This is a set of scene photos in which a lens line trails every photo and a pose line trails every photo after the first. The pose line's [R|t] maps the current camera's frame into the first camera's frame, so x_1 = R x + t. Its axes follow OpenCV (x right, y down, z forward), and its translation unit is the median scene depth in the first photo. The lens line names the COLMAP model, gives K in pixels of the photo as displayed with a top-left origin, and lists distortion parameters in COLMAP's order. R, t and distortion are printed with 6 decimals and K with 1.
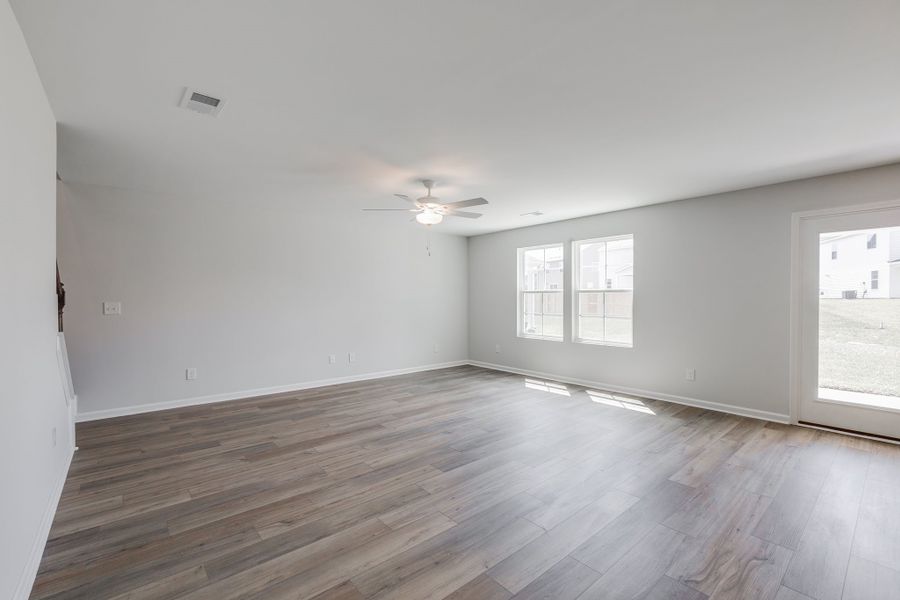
lens RADIAL K [[383.4, 0, 446.5], [0, 383.4, 300.5], [0, 0, 1]] dist [-0.001906, -0.000309]
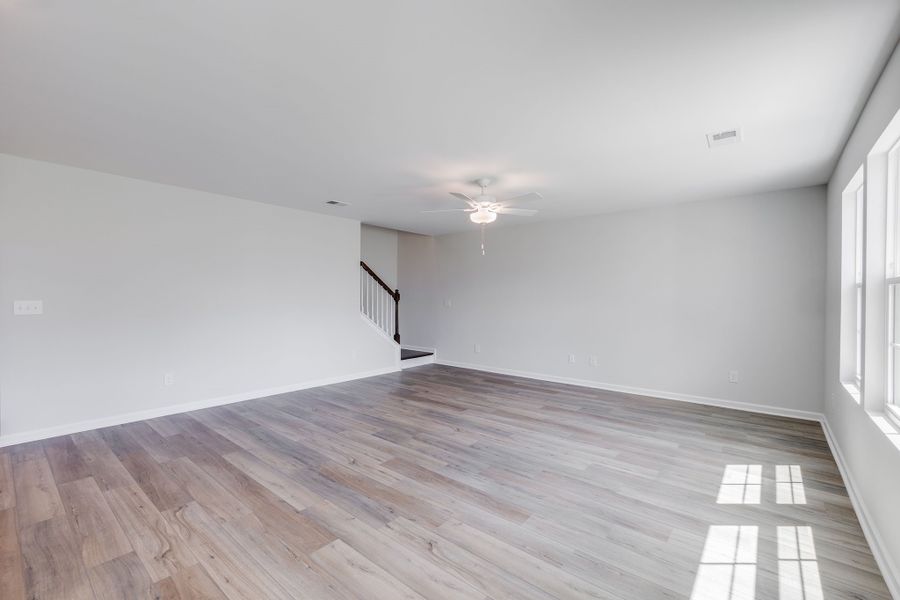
lens RADIAL K [[386.1, 0, 452.0], [0, 386.1, 300.5], [0, 0, 1]] dist [-0.003084, -0.000180]
pose [[0.178595, 0.008123, -0.983889, 0.935411], [-0.010262, 0.999927, 0.006393, -0.004902], [0.983869, 0.008955, 0.178665, 0.744634]]
